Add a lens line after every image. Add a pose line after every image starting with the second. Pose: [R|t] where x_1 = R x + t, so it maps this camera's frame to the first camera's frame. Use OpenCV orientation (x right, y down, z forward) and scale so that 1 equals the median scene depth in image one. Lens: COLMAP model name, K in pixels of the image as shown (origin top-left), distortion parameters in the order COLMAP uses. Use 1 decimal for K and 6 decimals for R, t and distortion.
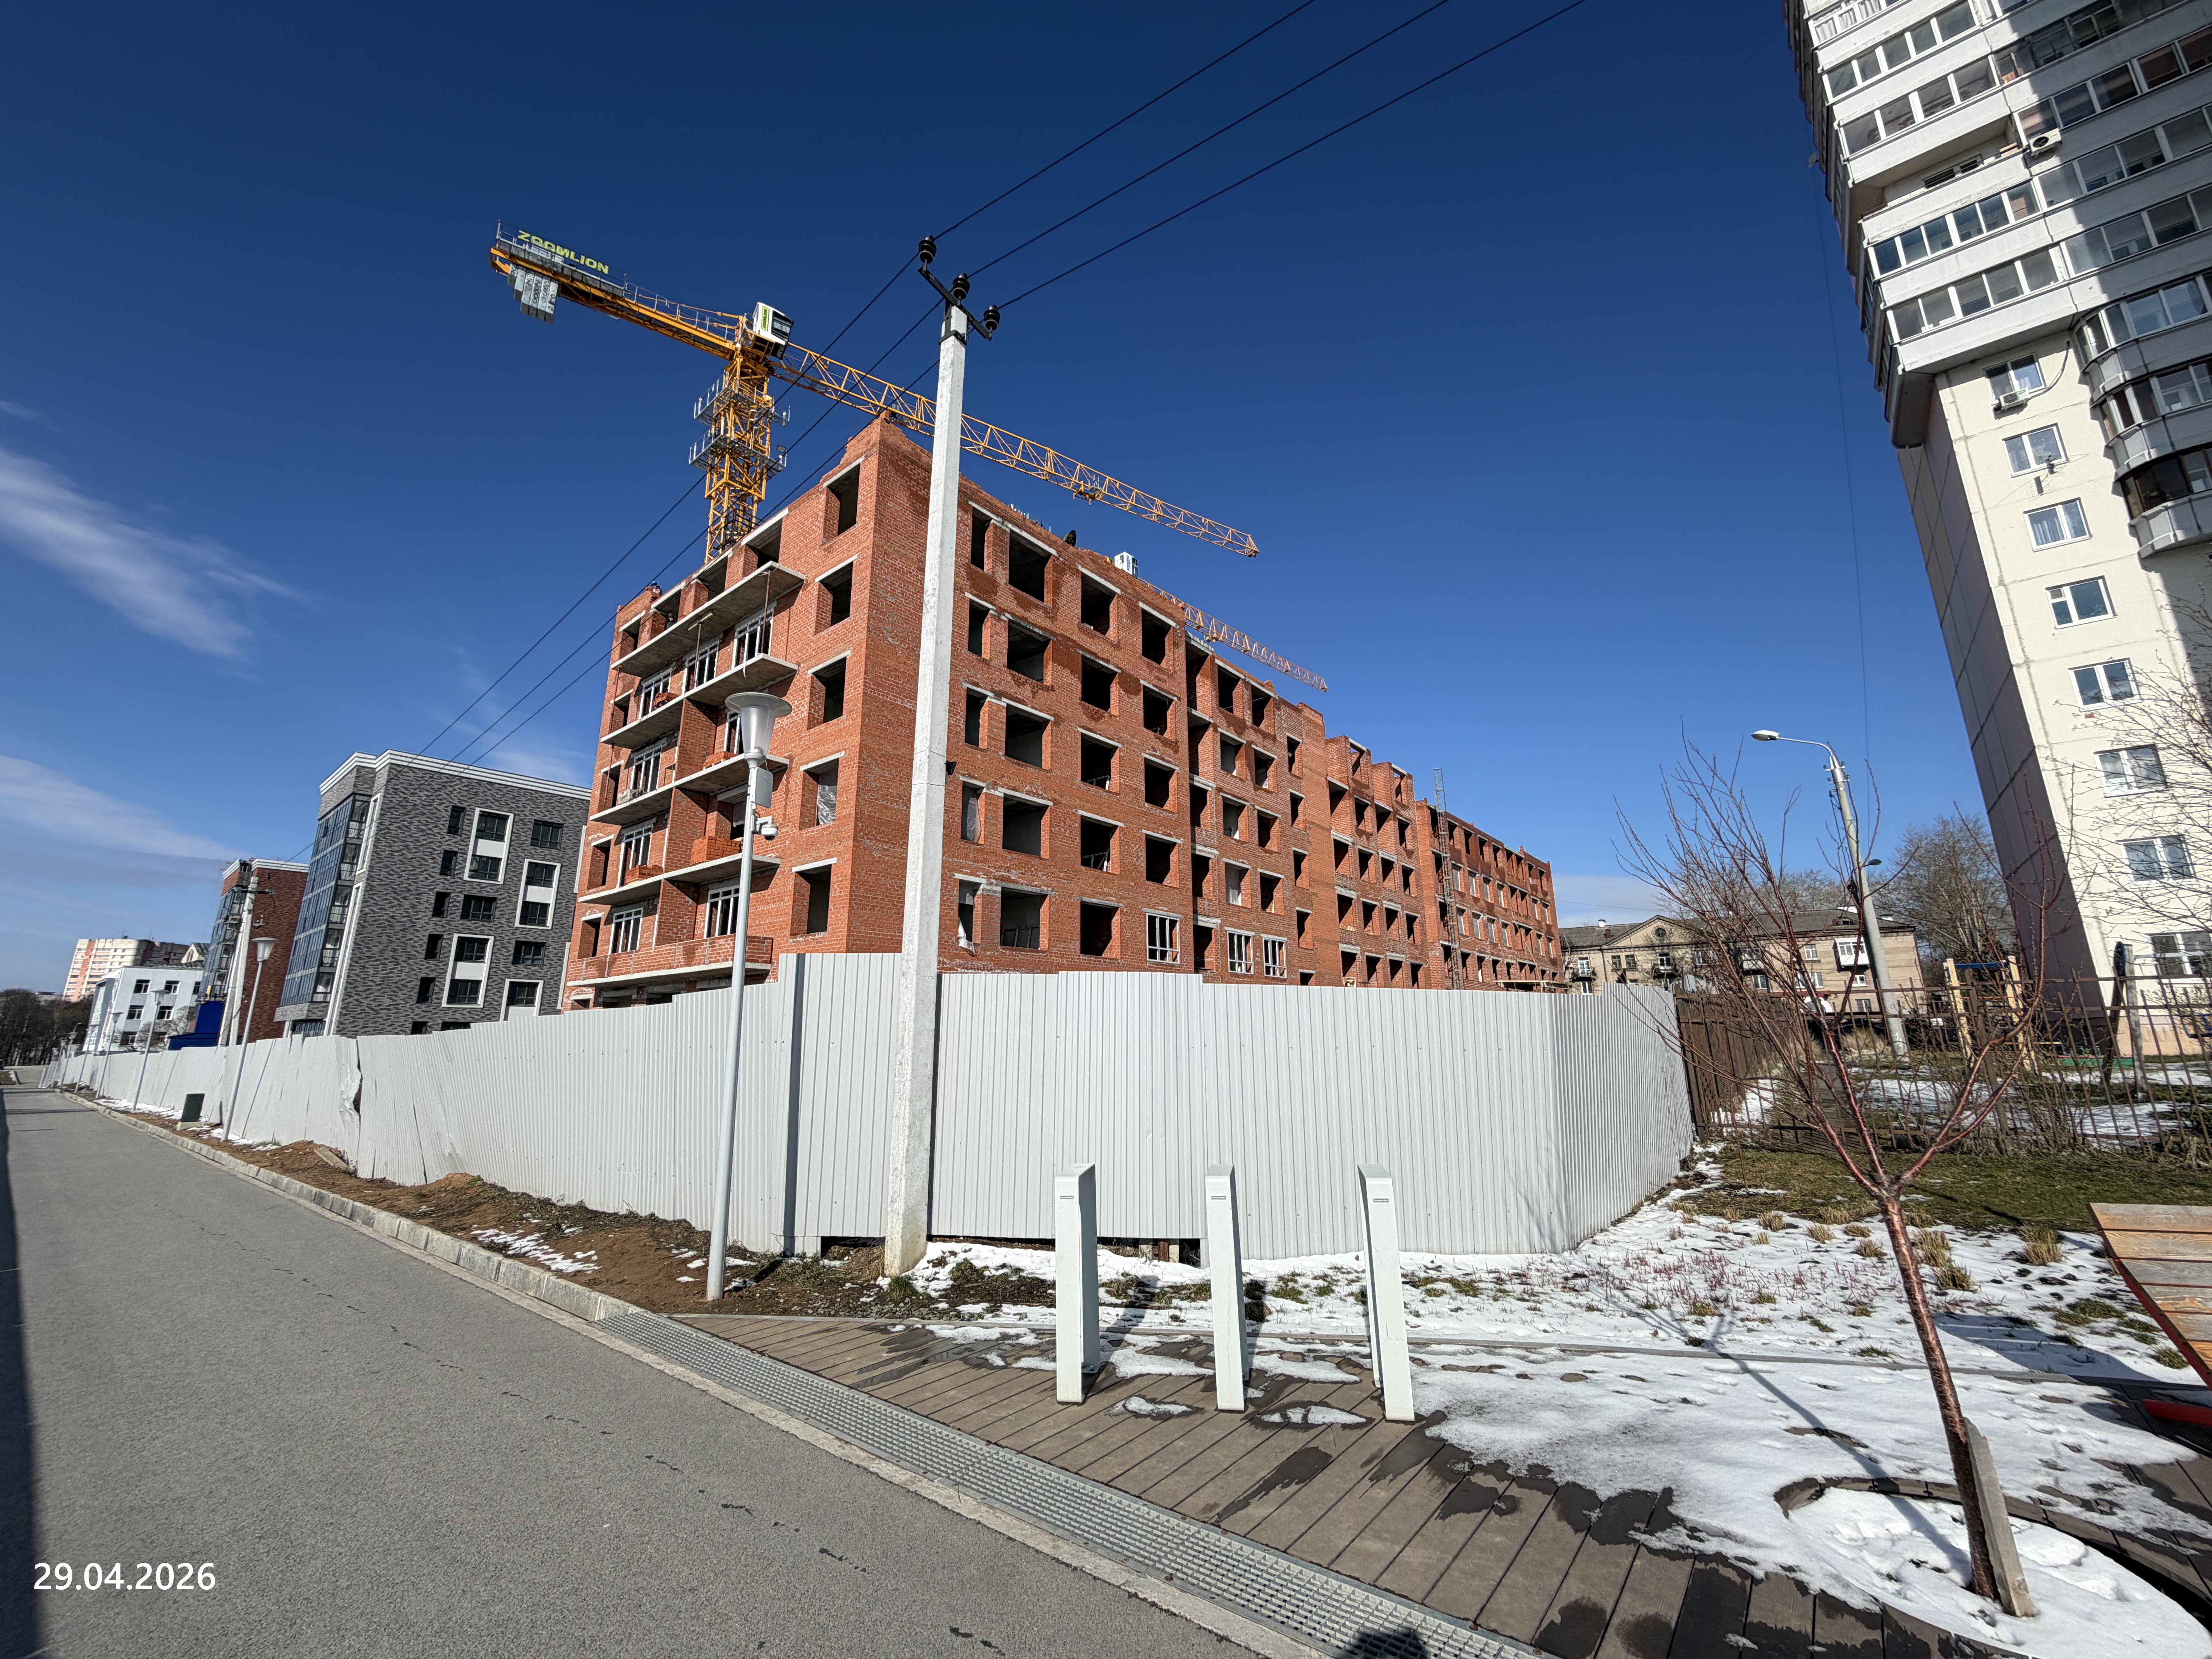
lens RADIAL K [[927.7, 0, 1106.5], [0, 927.7, 806.8], [0, 0, 1]] dist [-0.026683, 0.000082]
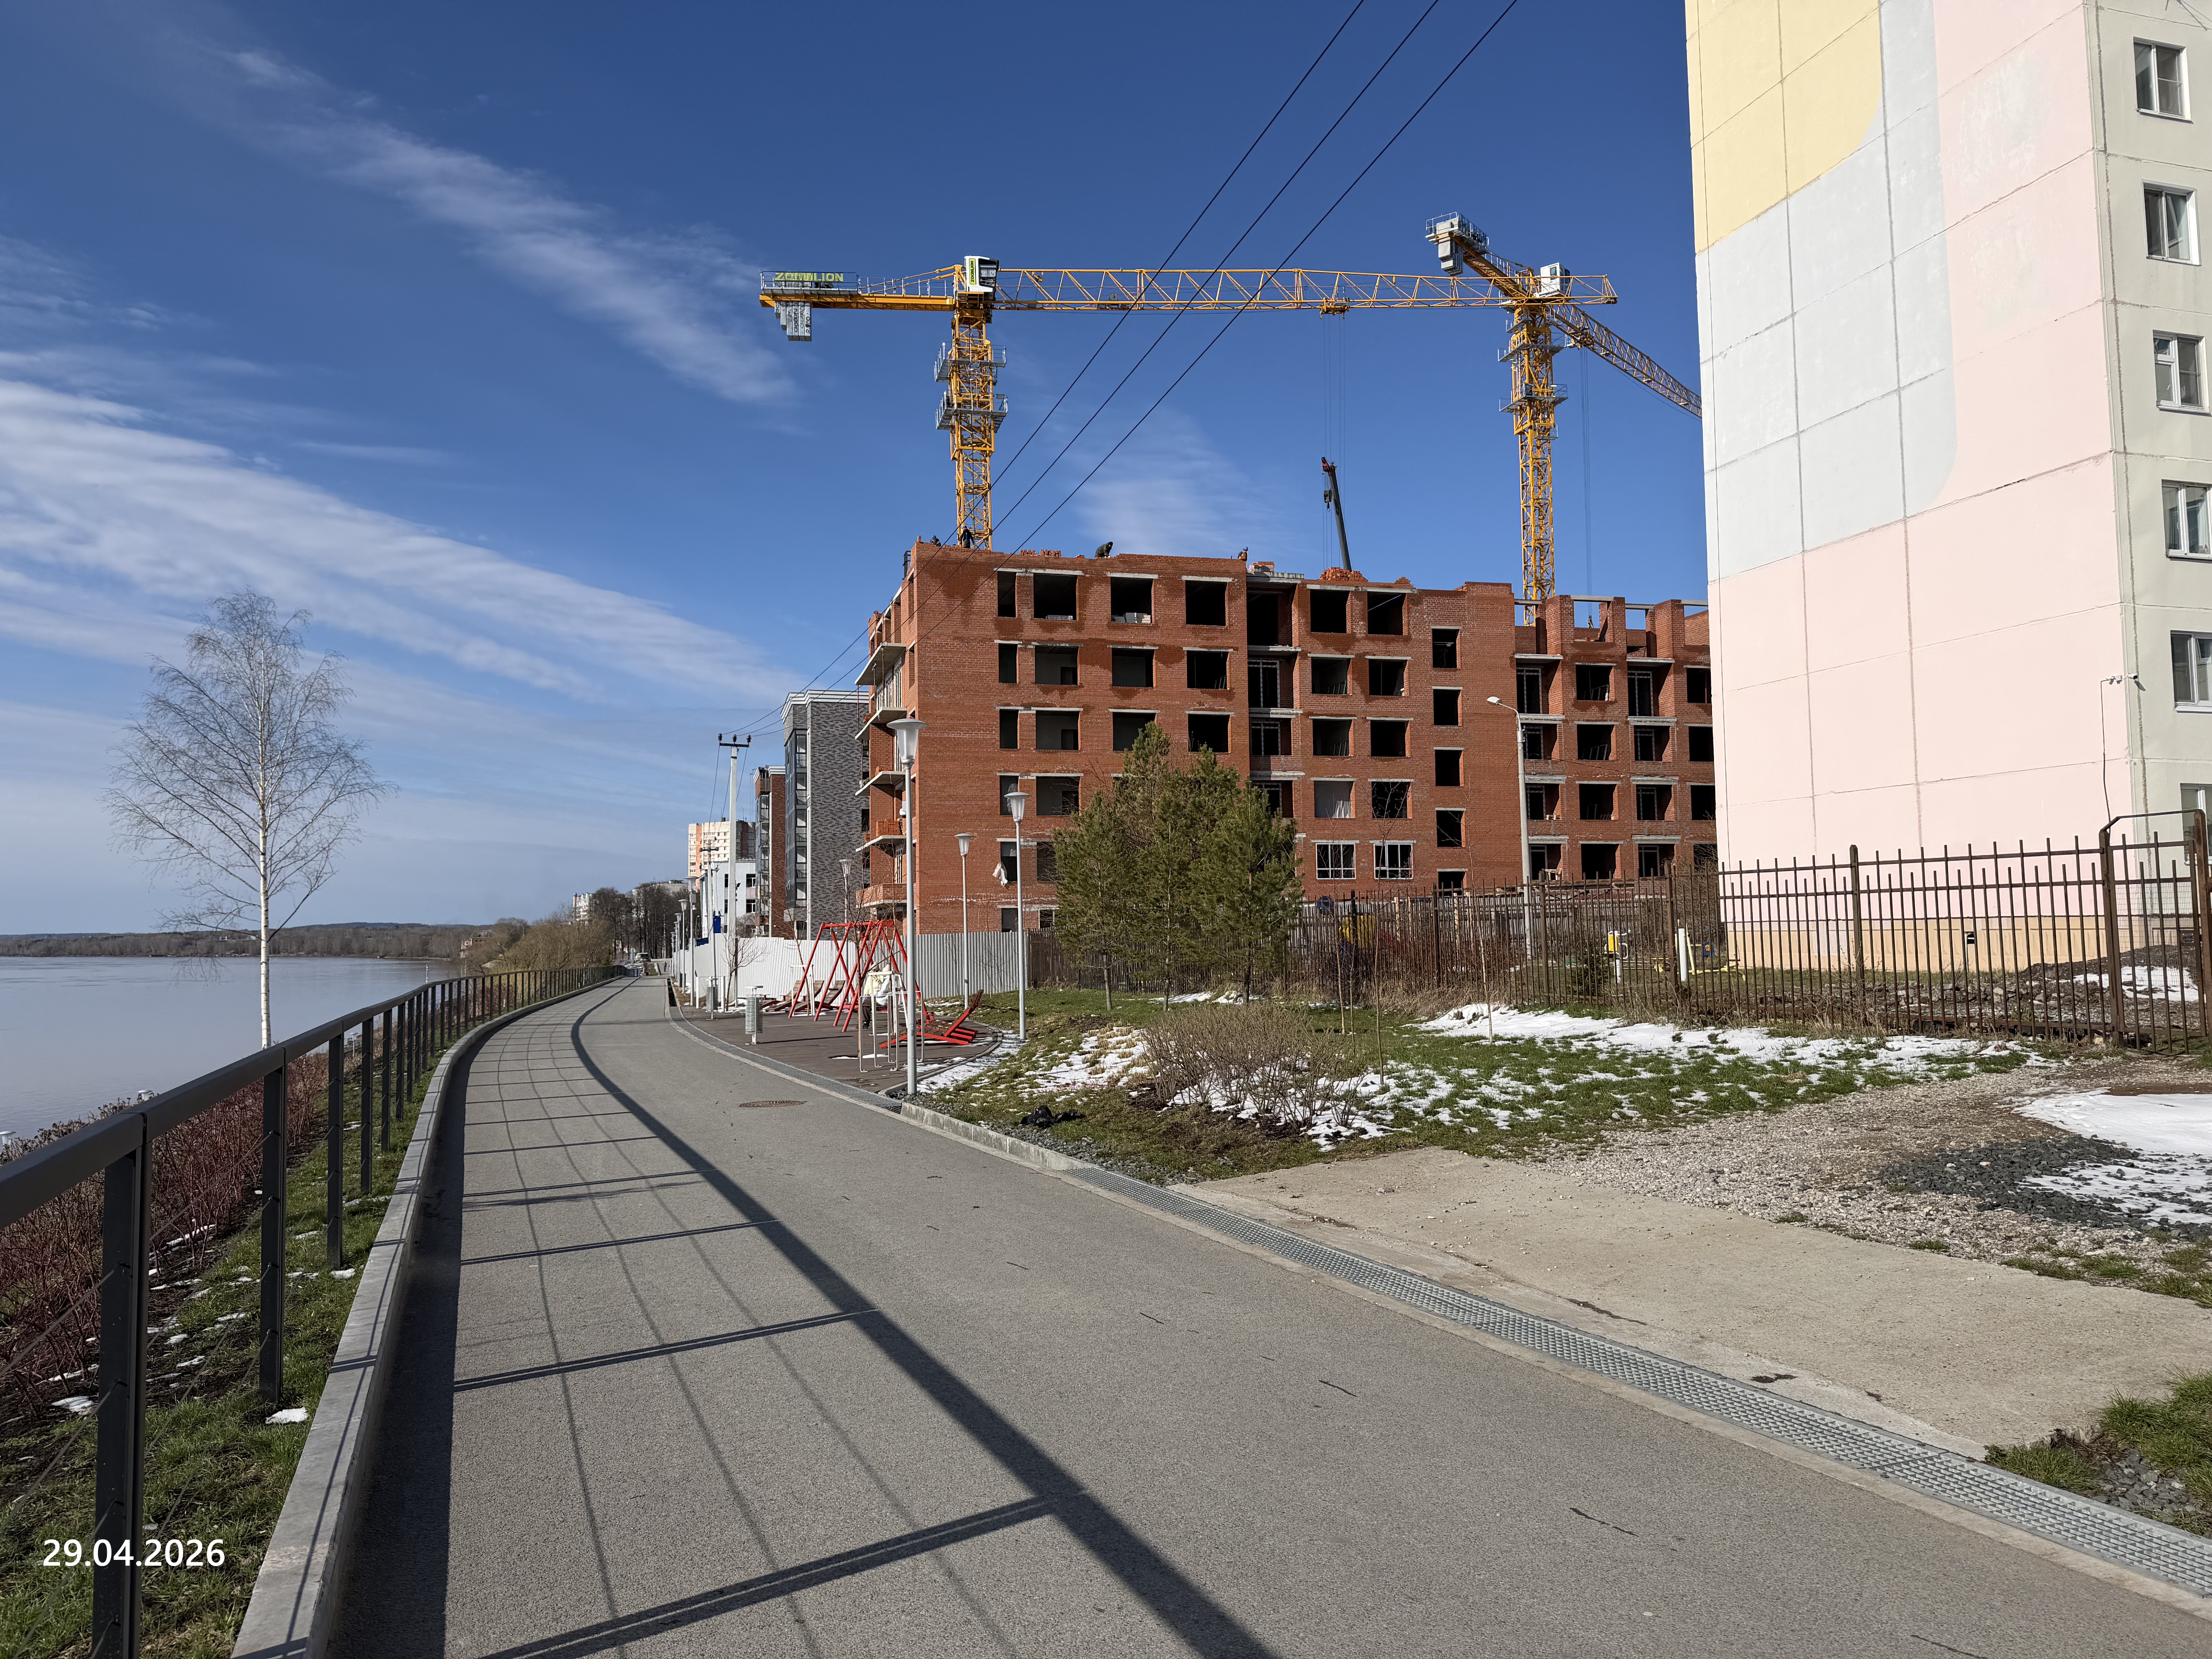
lens RADIAL K [[1564.7, 0, 1106.0], [0, 1564.7, 829.5], [0, 0, 1]] dist [0.078010, -0.130817]
pose [[0.826343, -0.041007, -0.561672, 0.816479], [0.149607, 0.977494, 0.148739, -0.170287], [0.542932, -0.206939, 0.813880, -0.568333]]
